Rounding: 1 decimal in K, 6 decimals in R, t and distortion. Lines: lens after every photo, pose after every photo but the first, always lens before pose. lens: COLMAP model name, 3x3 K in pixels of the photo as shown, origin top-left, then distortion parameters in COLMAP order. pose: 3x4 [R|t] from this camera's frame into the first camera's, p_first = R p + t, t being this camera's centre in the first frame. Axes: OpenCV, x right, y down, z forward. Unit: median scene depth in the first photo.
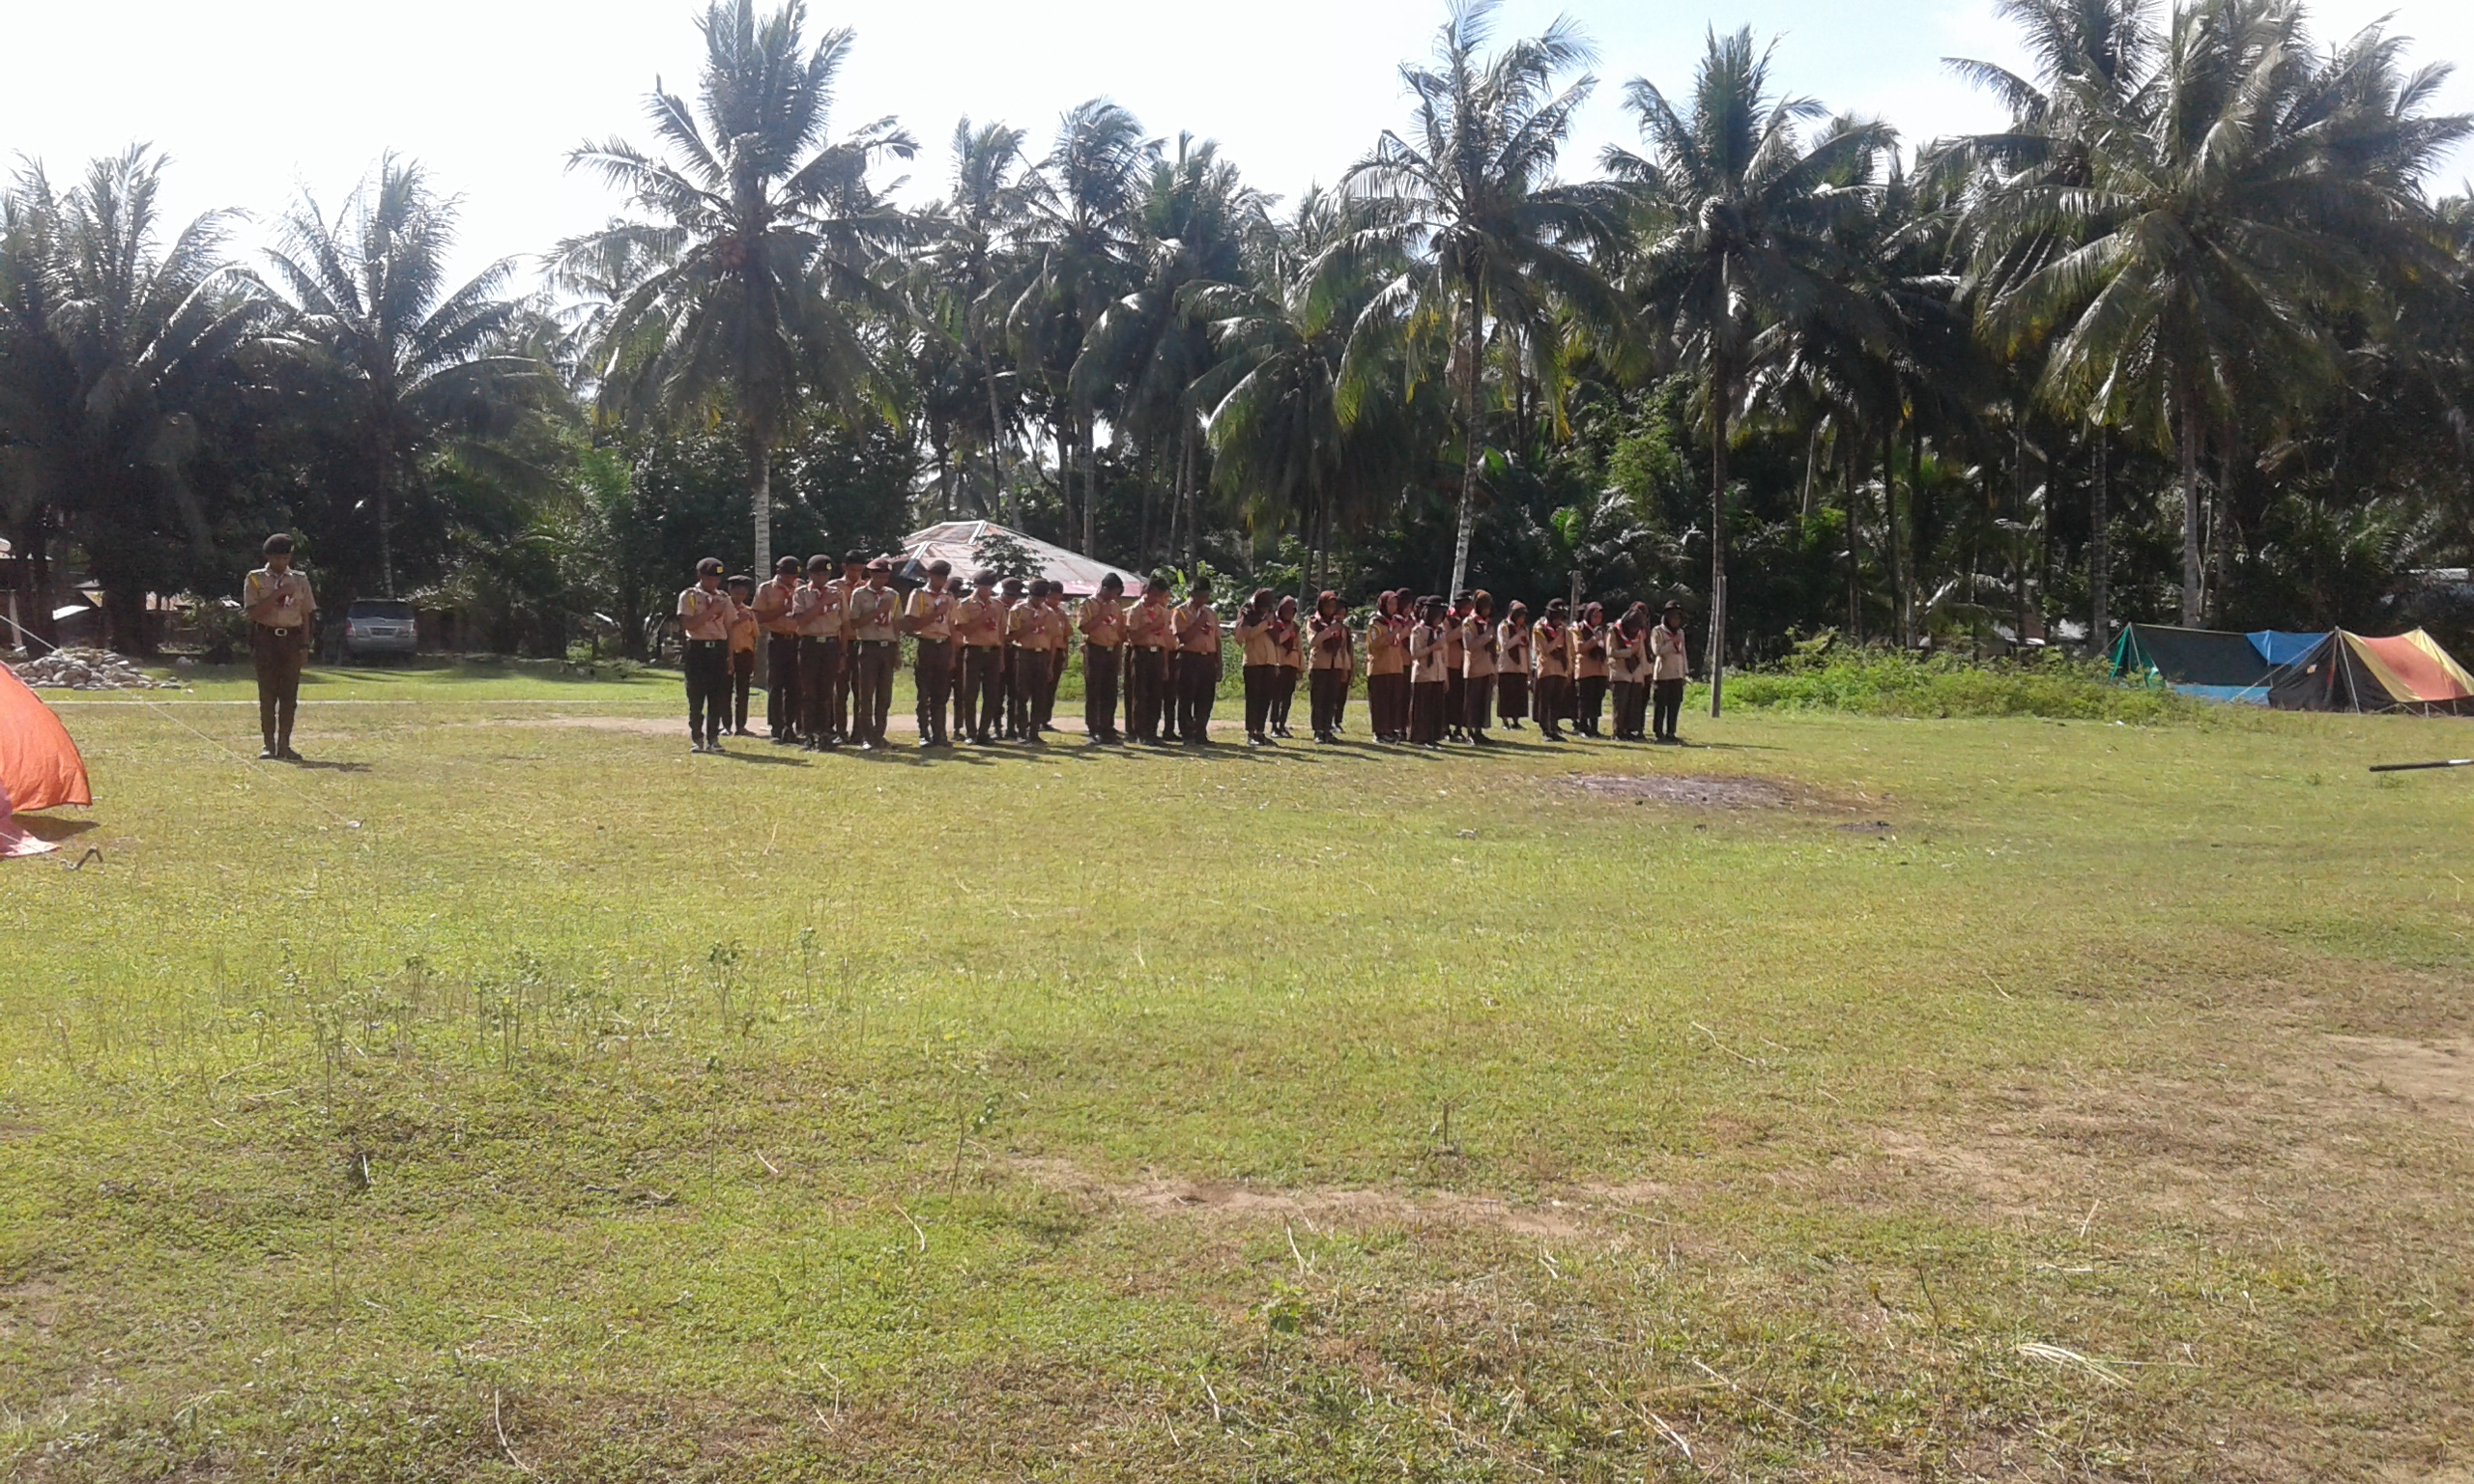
lens RADIAL K [[2798.1, 0, 1237.0], [0, 2798.1, 742.0], [0, 0, 1]] dist [0.011800, 0.011460]
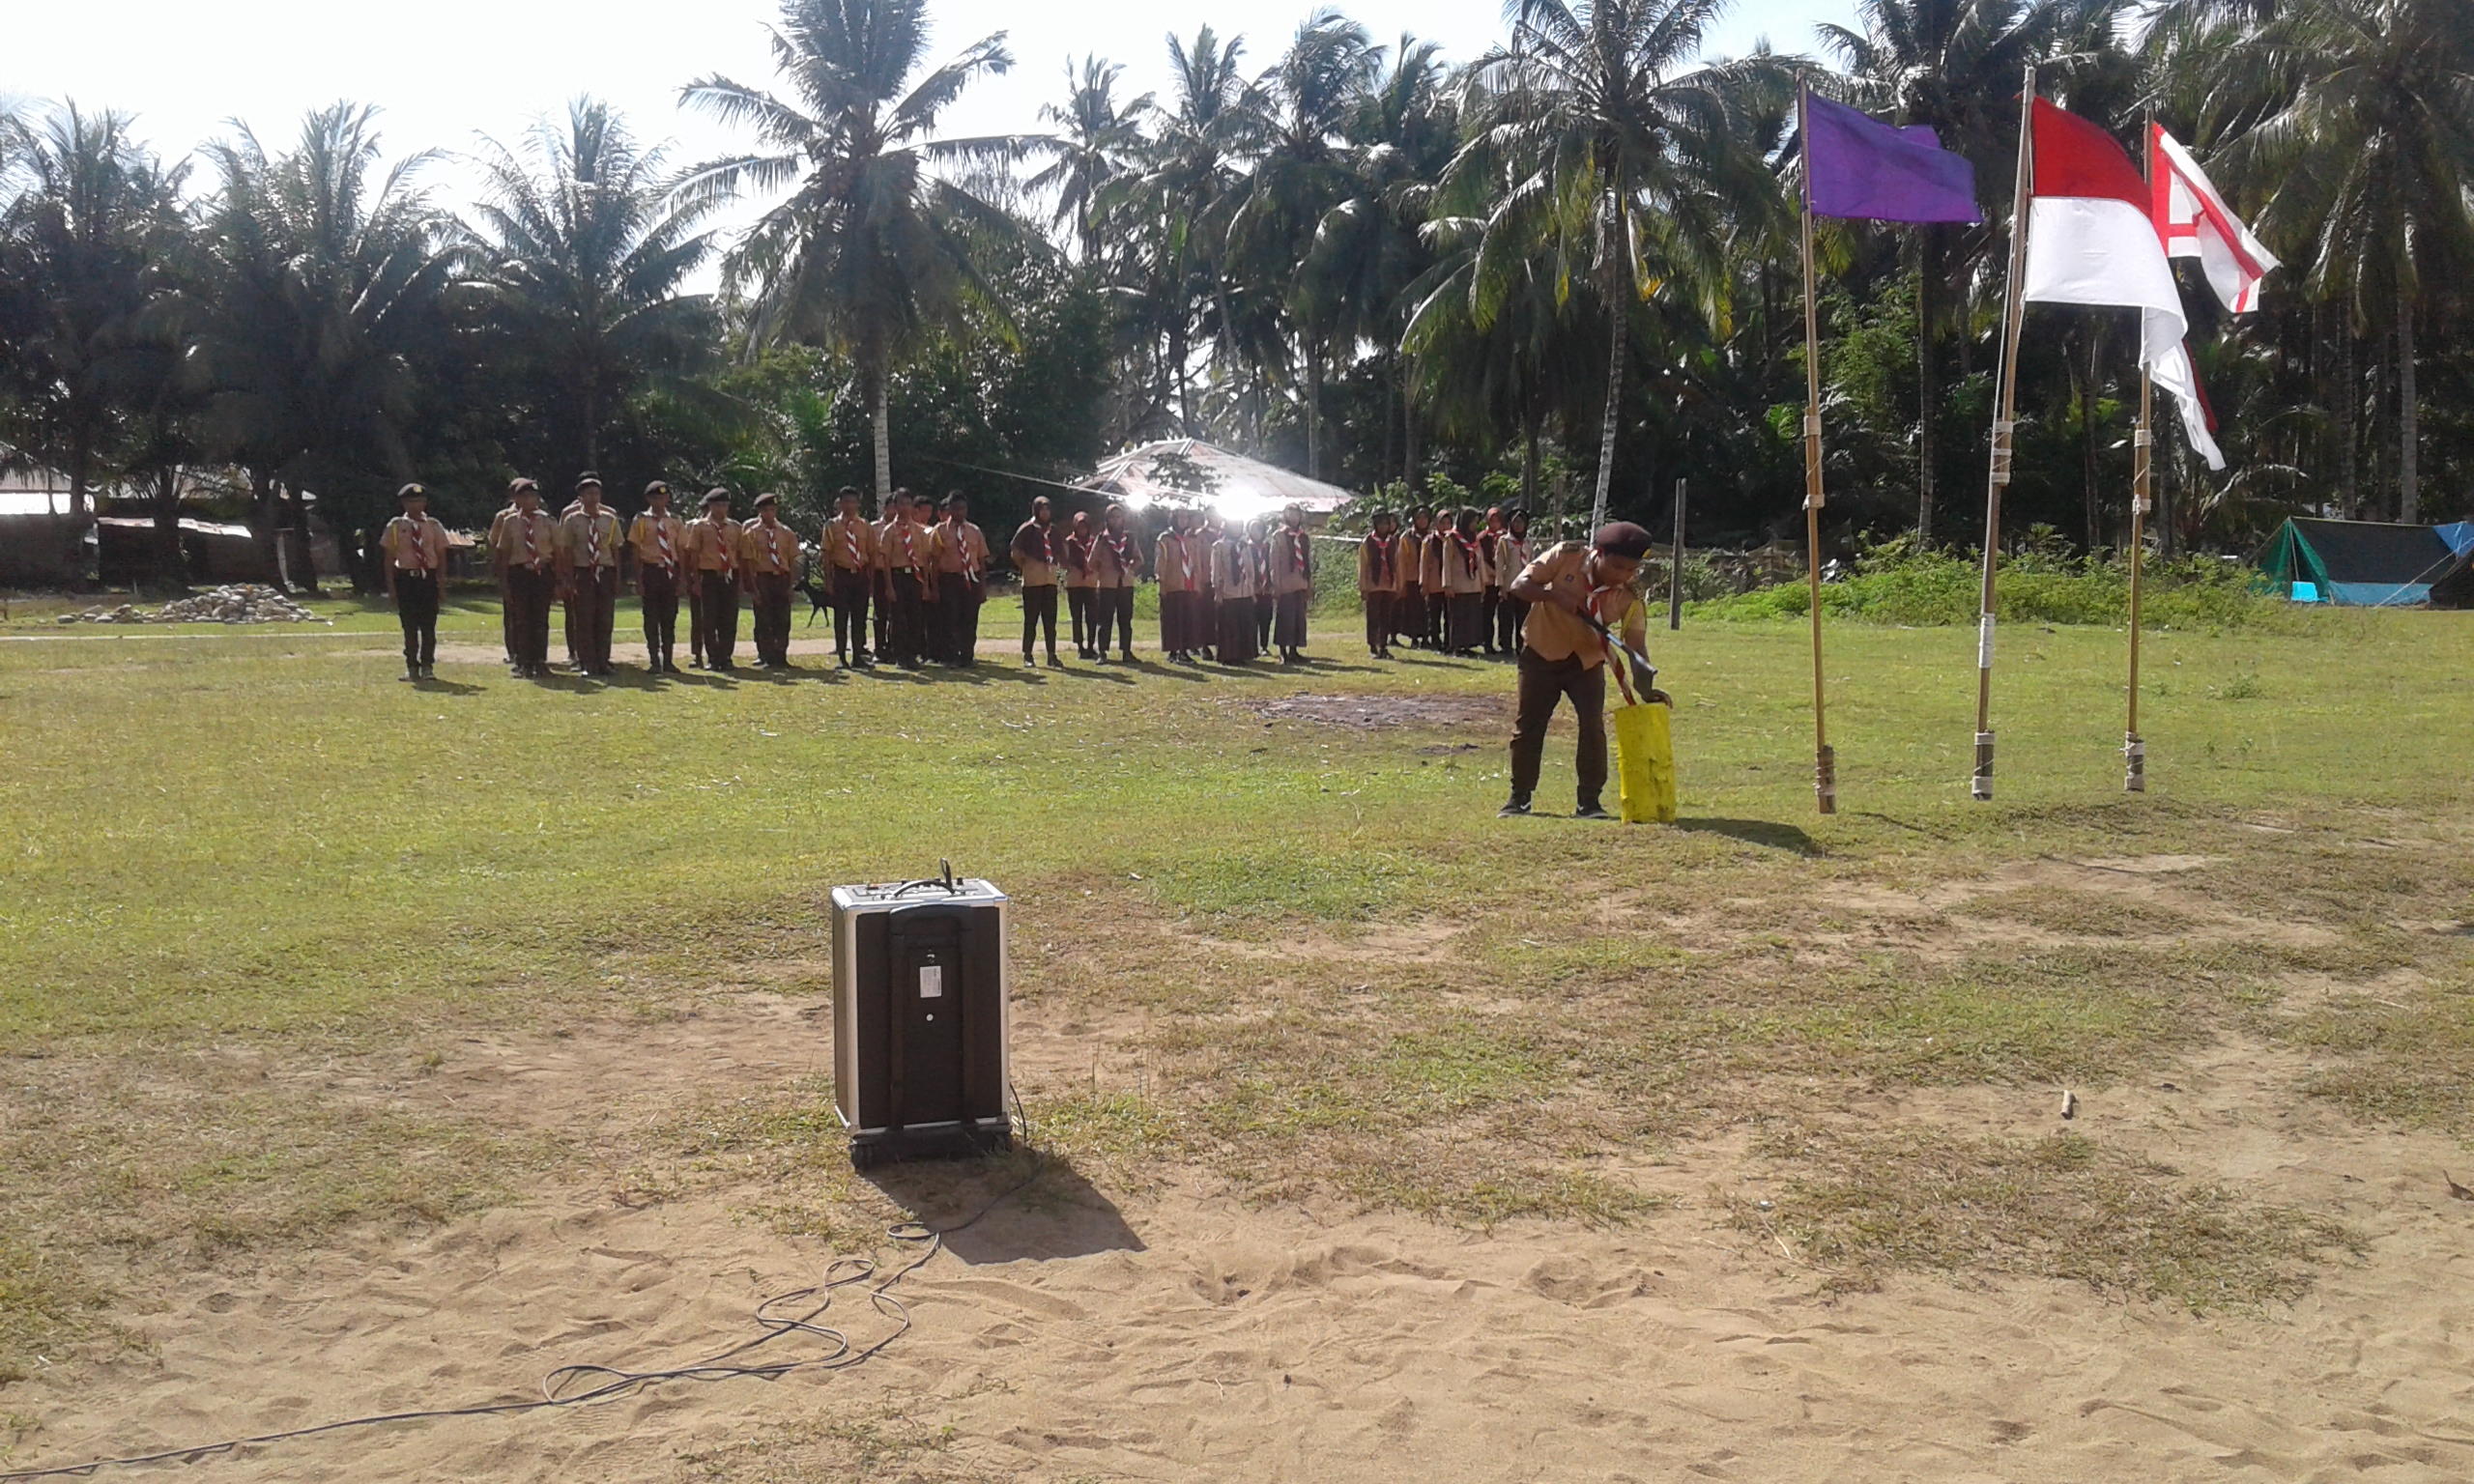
lens RADIAL K [[2798.1, 0, 1237.0], [0, 2798.1, 742.0], [0, 0, 1]] dist [0.011800, 0.011460]
pose [[0.982330, -0.007364, -0.187014, 0.127629], [0.013119, 0.999477, 0.029556, -0.000171], [0.186698, -0.031487, 0.981913, 0.025270]]
